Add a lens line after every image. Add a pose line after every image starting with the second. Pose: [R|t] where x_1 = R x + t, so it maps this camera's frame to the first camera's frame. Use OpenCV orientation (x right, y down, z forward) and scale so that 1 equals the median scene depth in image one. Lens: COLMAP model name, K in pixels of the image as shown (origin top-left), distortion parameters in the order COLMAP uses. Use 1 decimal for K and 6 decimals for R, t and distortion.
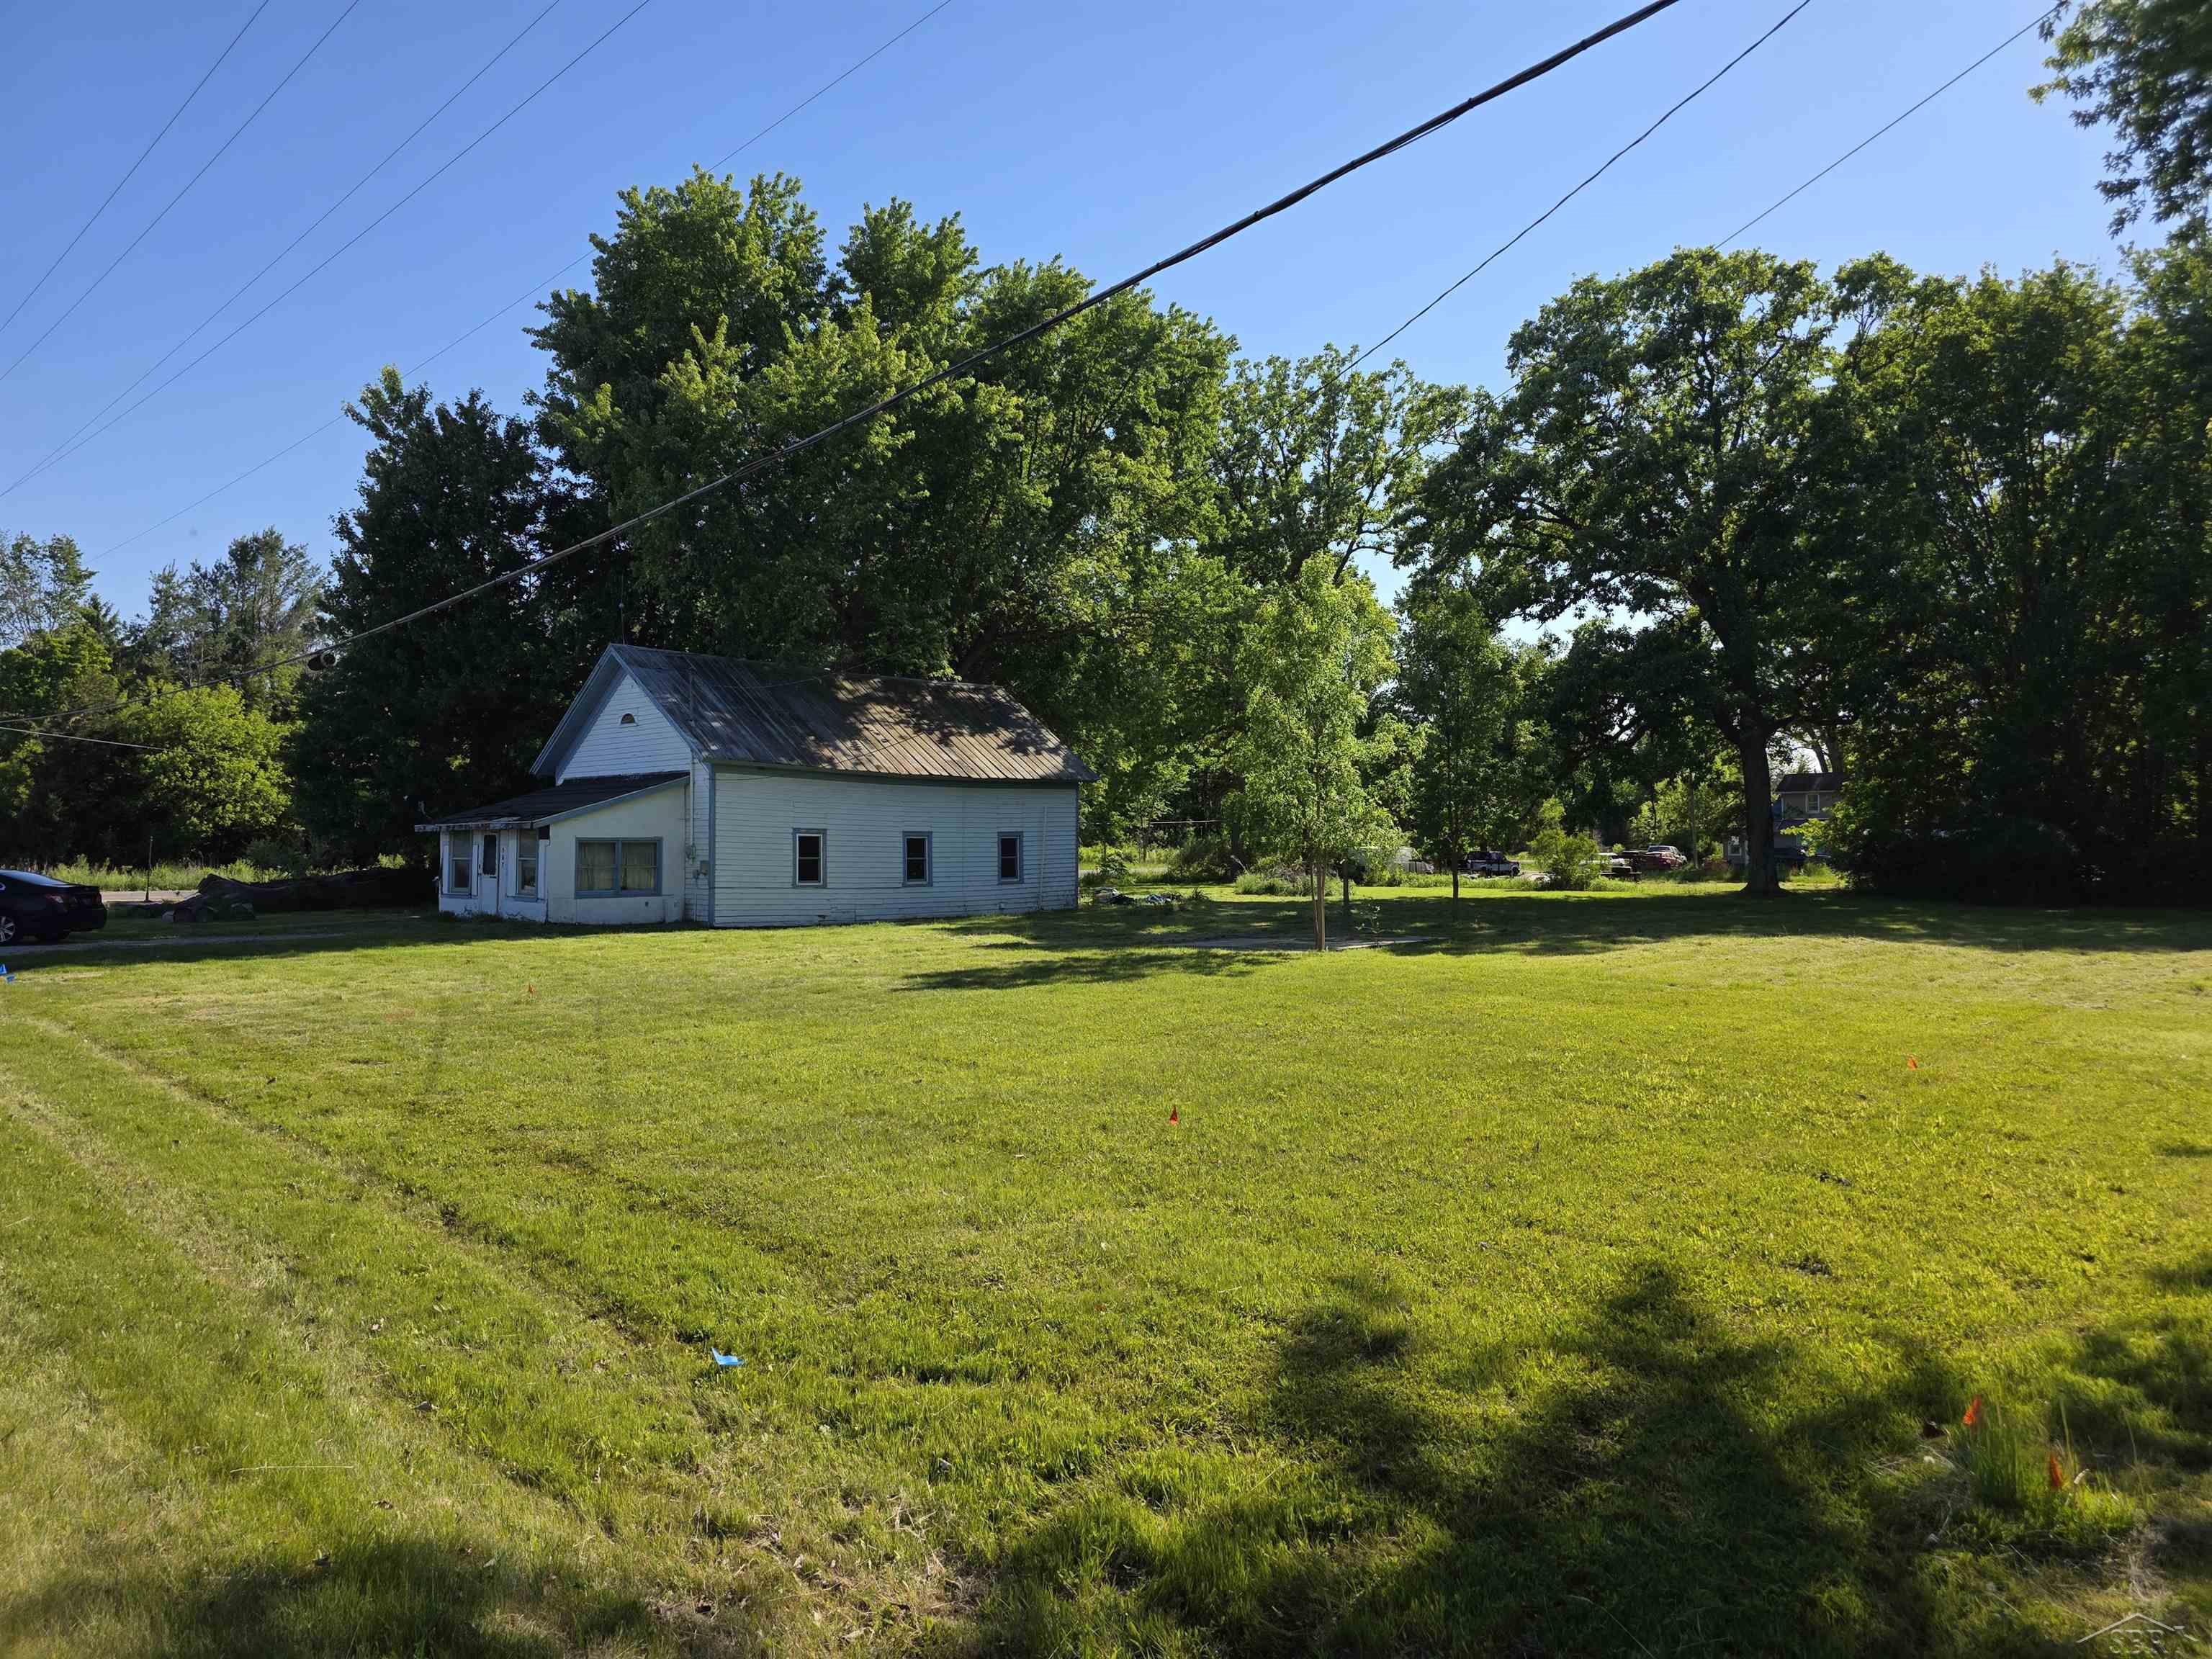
lens RADIAL K [[1445.4, 0, 1106.0], [0, 1445.4, 829.5], [0, 0, 1]] dist [0.098121, -0.000543]
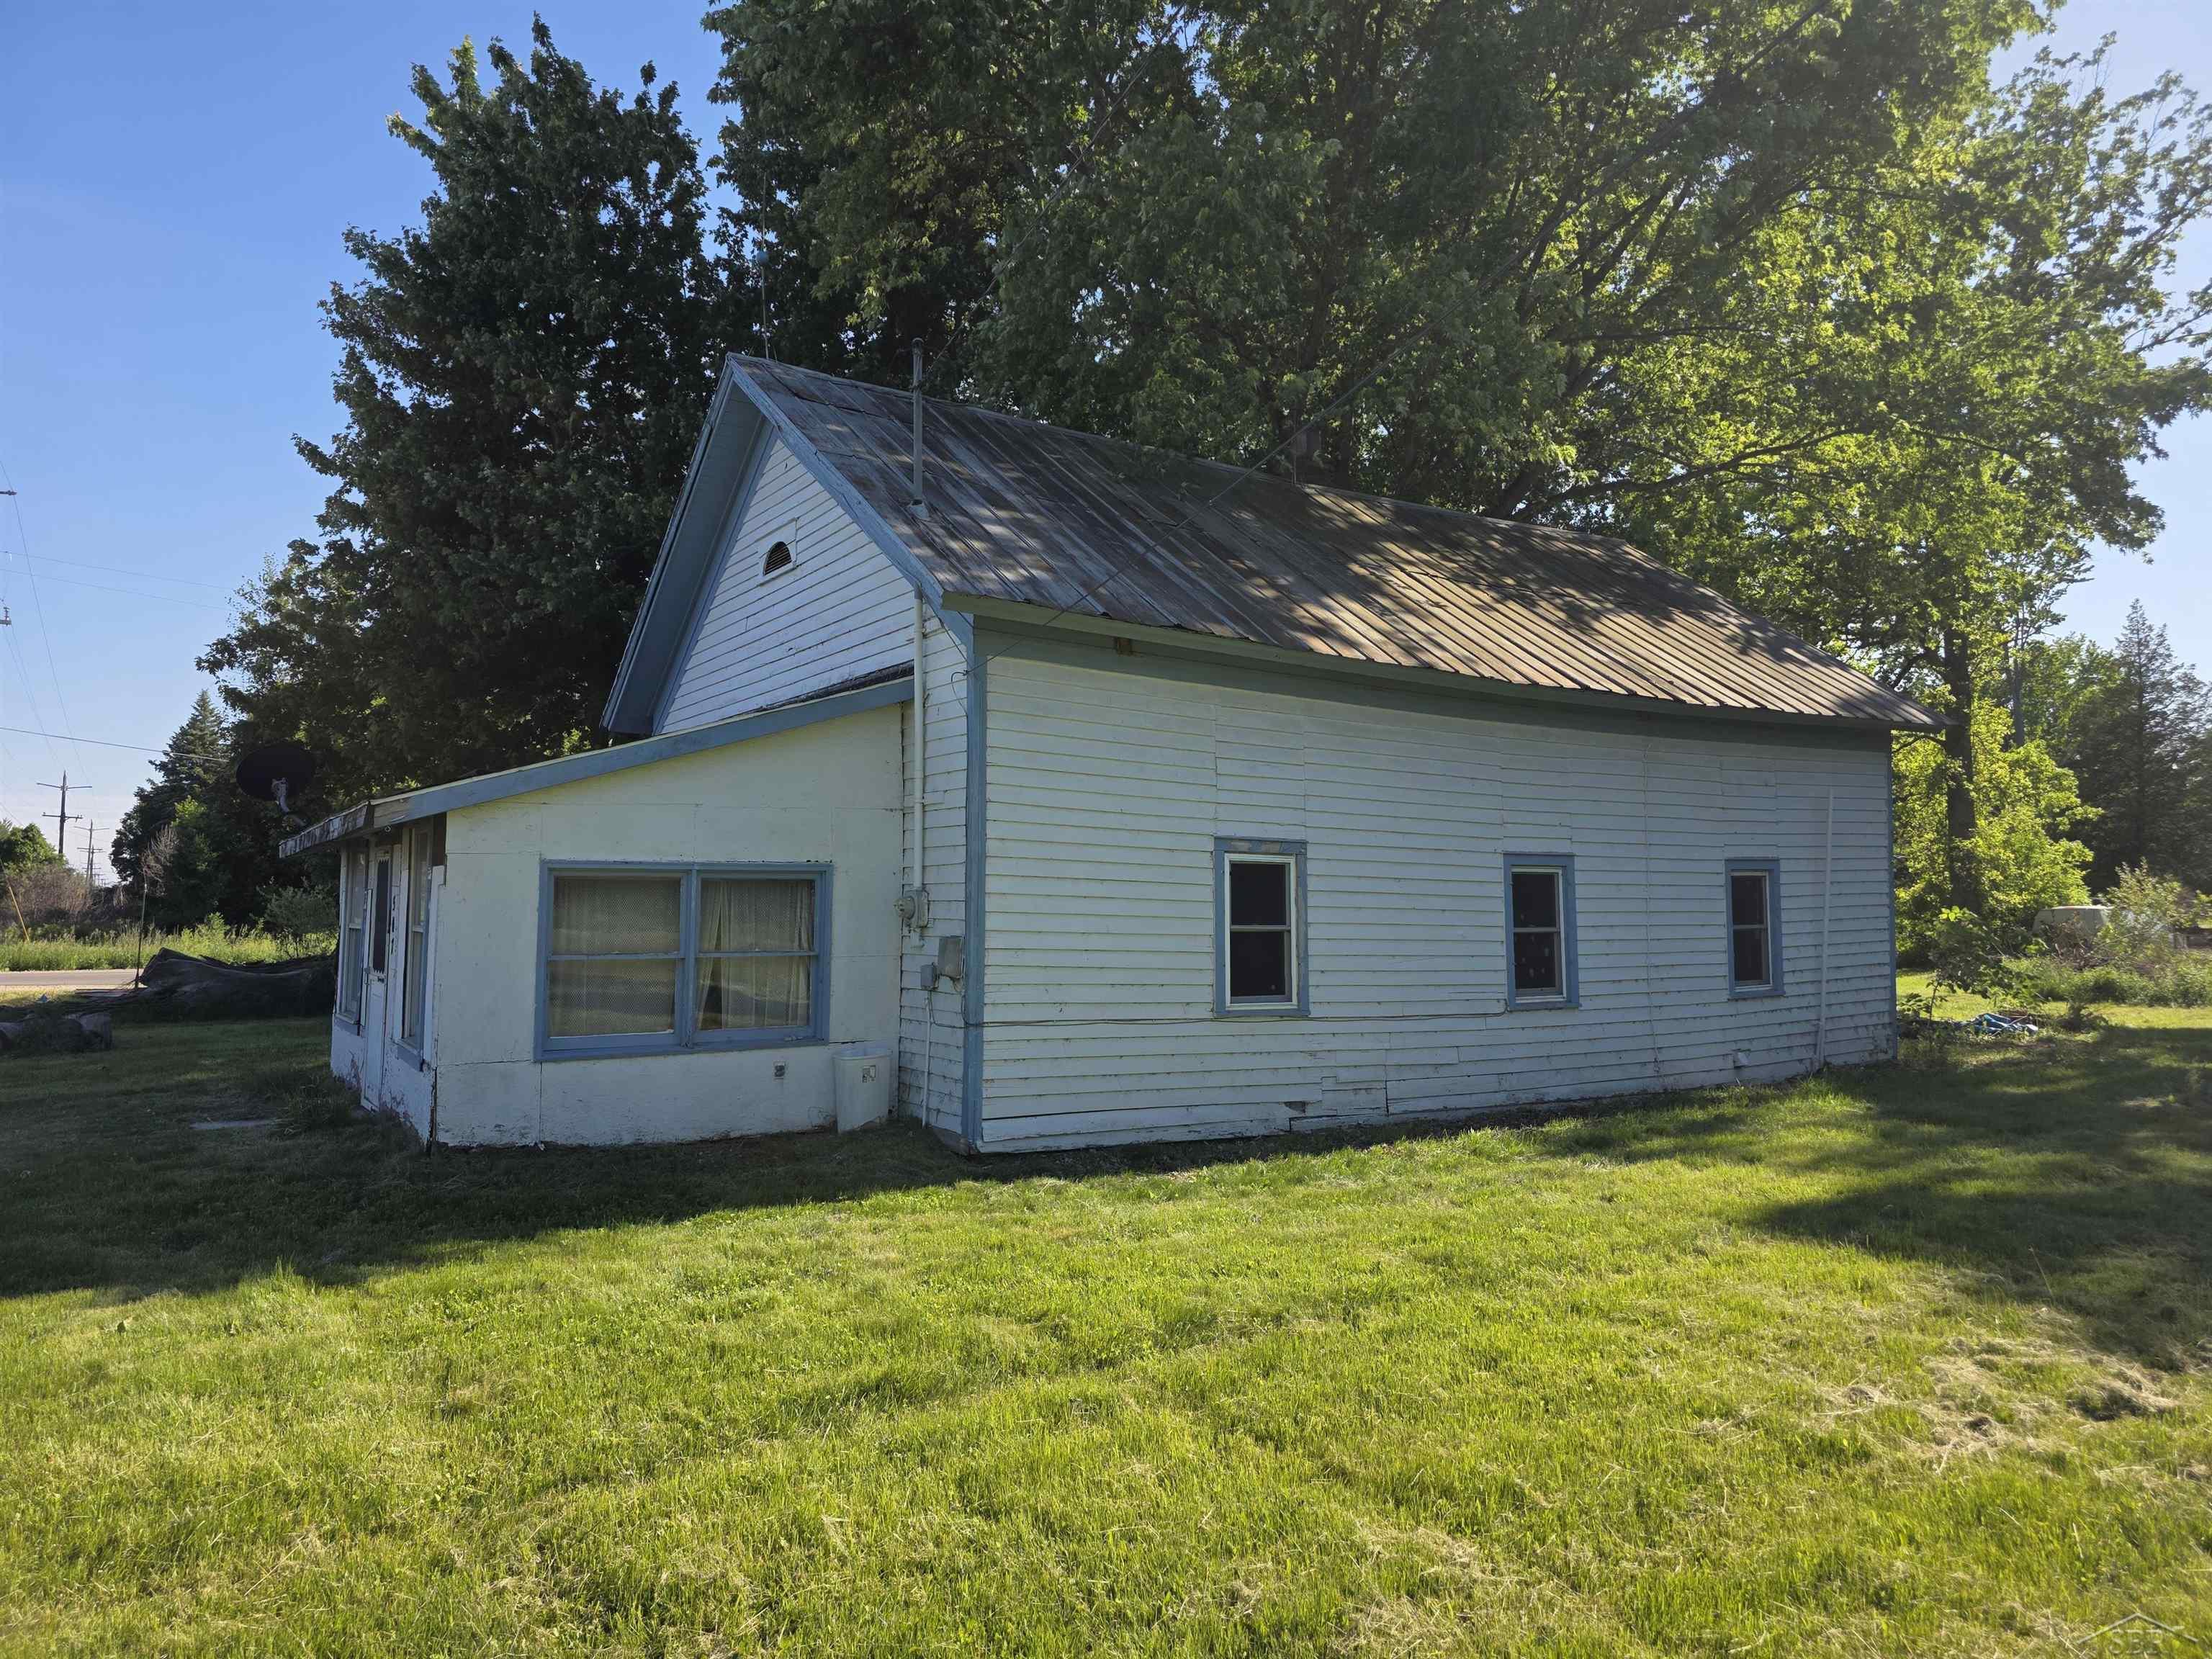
lens RADIAL K [[1445.4, 0, 1106.0], [0, 1445.4, 829.5], [0, 0, 1]] dist [0.098121, -0.000543]
pose [[0.975837, -0.008817, -0.218323, -0.165895], [-0.000114, 0.999165, -0.040863, 0.010691], [0.218501, 0.039900, 0.975021, 0.665223]]
